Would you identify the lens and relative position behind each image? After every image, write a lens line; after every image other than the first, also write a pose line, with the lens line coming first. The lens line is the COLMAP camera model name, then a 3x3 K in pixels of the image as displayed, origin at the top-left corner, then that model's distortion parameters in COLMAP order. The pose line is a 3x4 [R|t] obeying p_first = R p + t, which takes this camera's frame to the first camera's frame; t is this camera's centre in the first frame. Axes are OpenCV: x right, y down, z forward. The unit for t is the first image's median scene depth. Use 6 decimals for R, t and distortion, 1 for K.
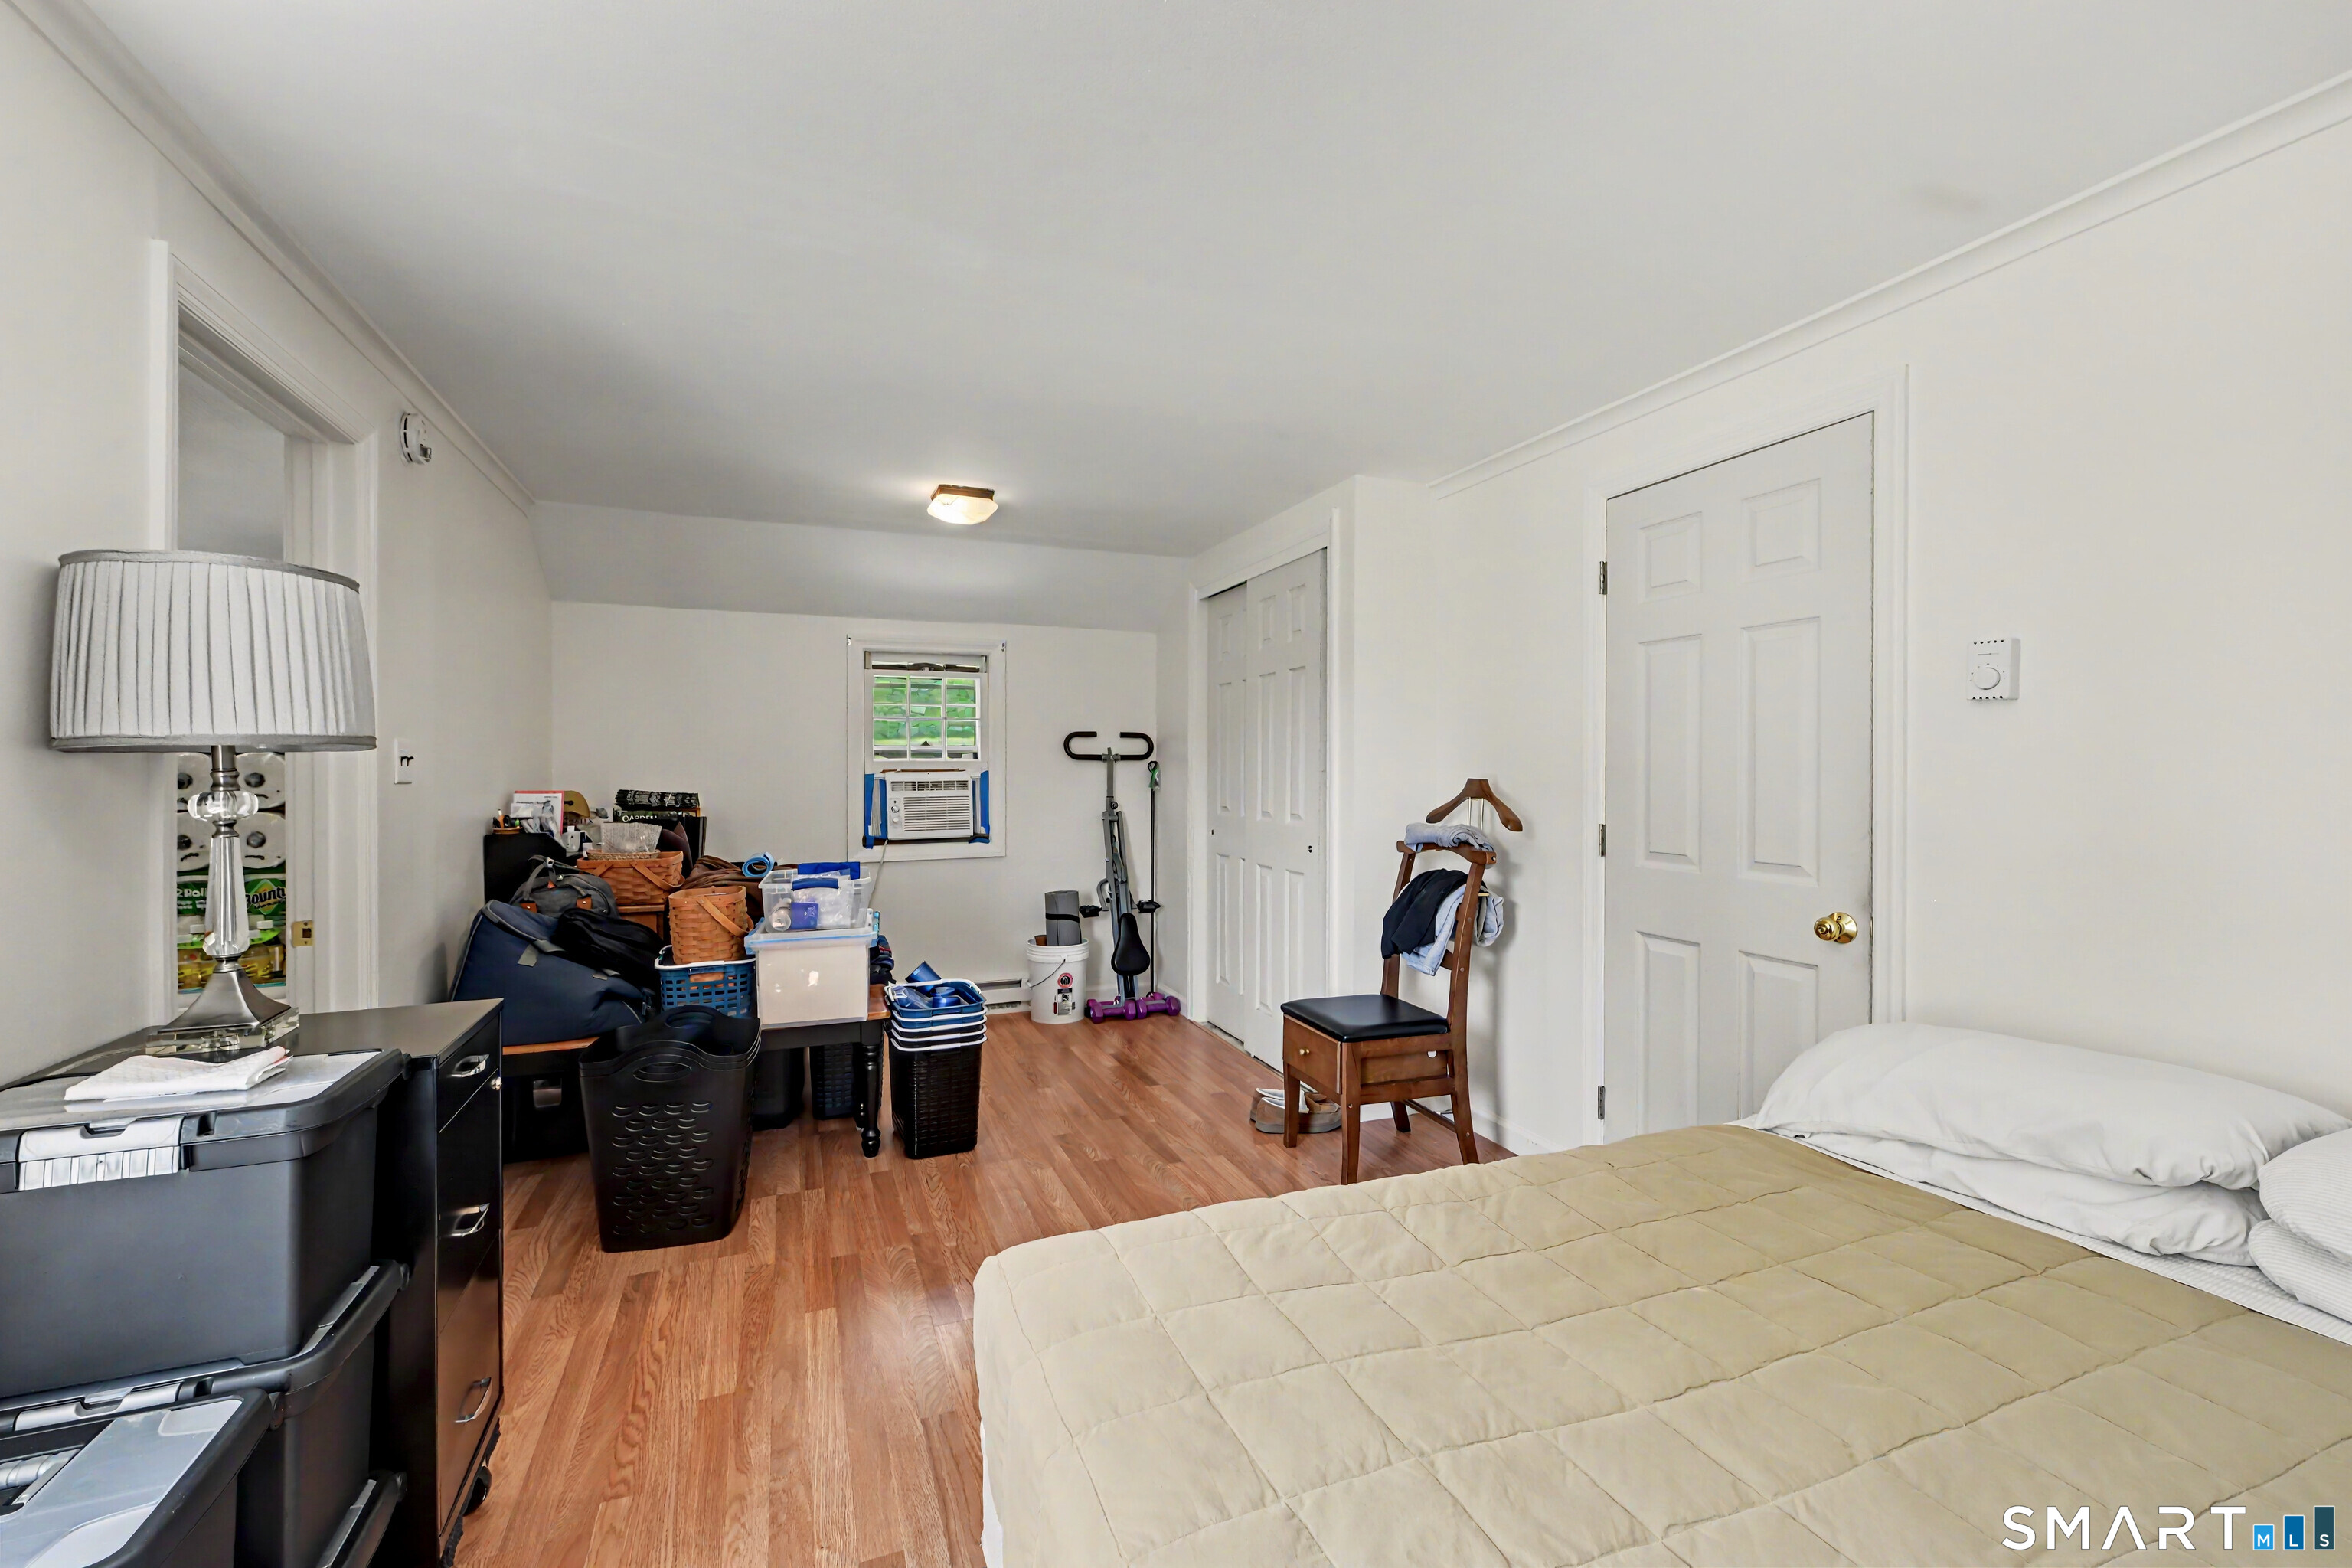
lens RADIAL K [[967.1, 0, 1168.4], [0, 967.1, 779.5], [0, 0, 1]] dist [0.000086, -0.000284]
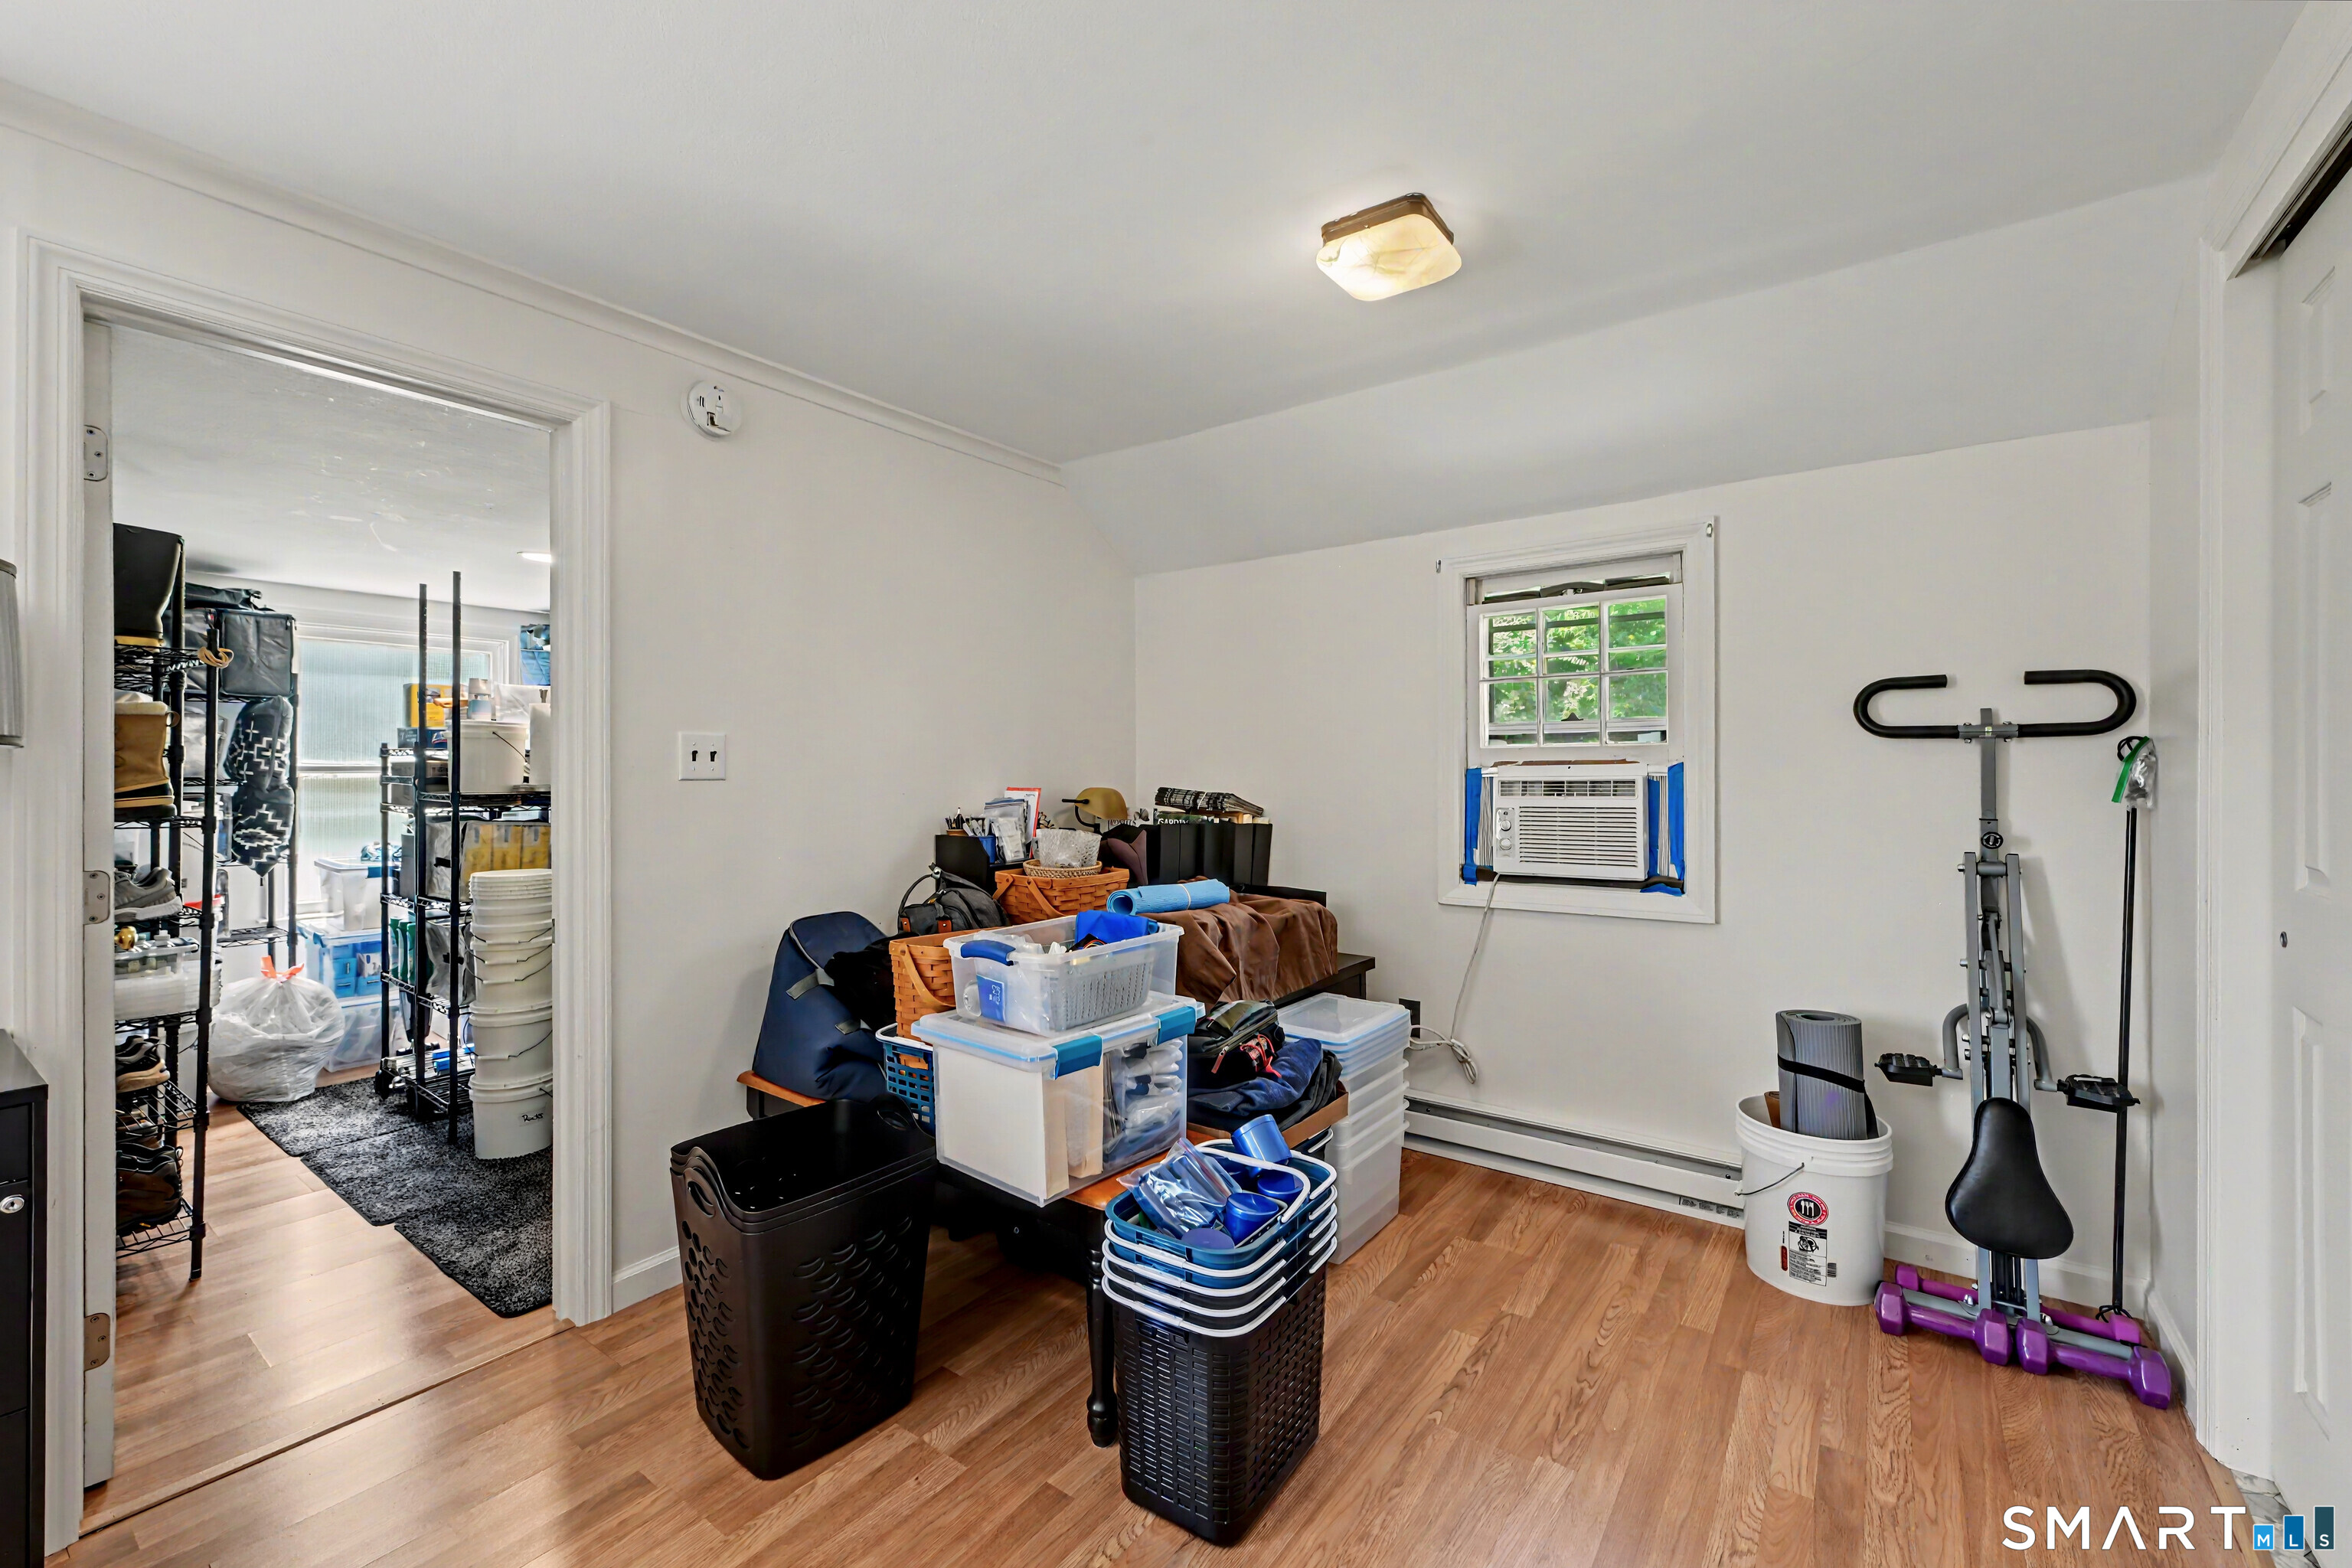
lens RADIAL K [[967.1, 0, 1168.5], [0, 967.1, 768.1], [0, 0, 1]] dist [0.000086, -0.000284]
pose [[0.520018, 0.000411, -0.854155, 0.128970], [-0.002807, 0.999995, -0.001228, -0.004433], [0.854150, 0.003036, 0.520017, 0.476250]]
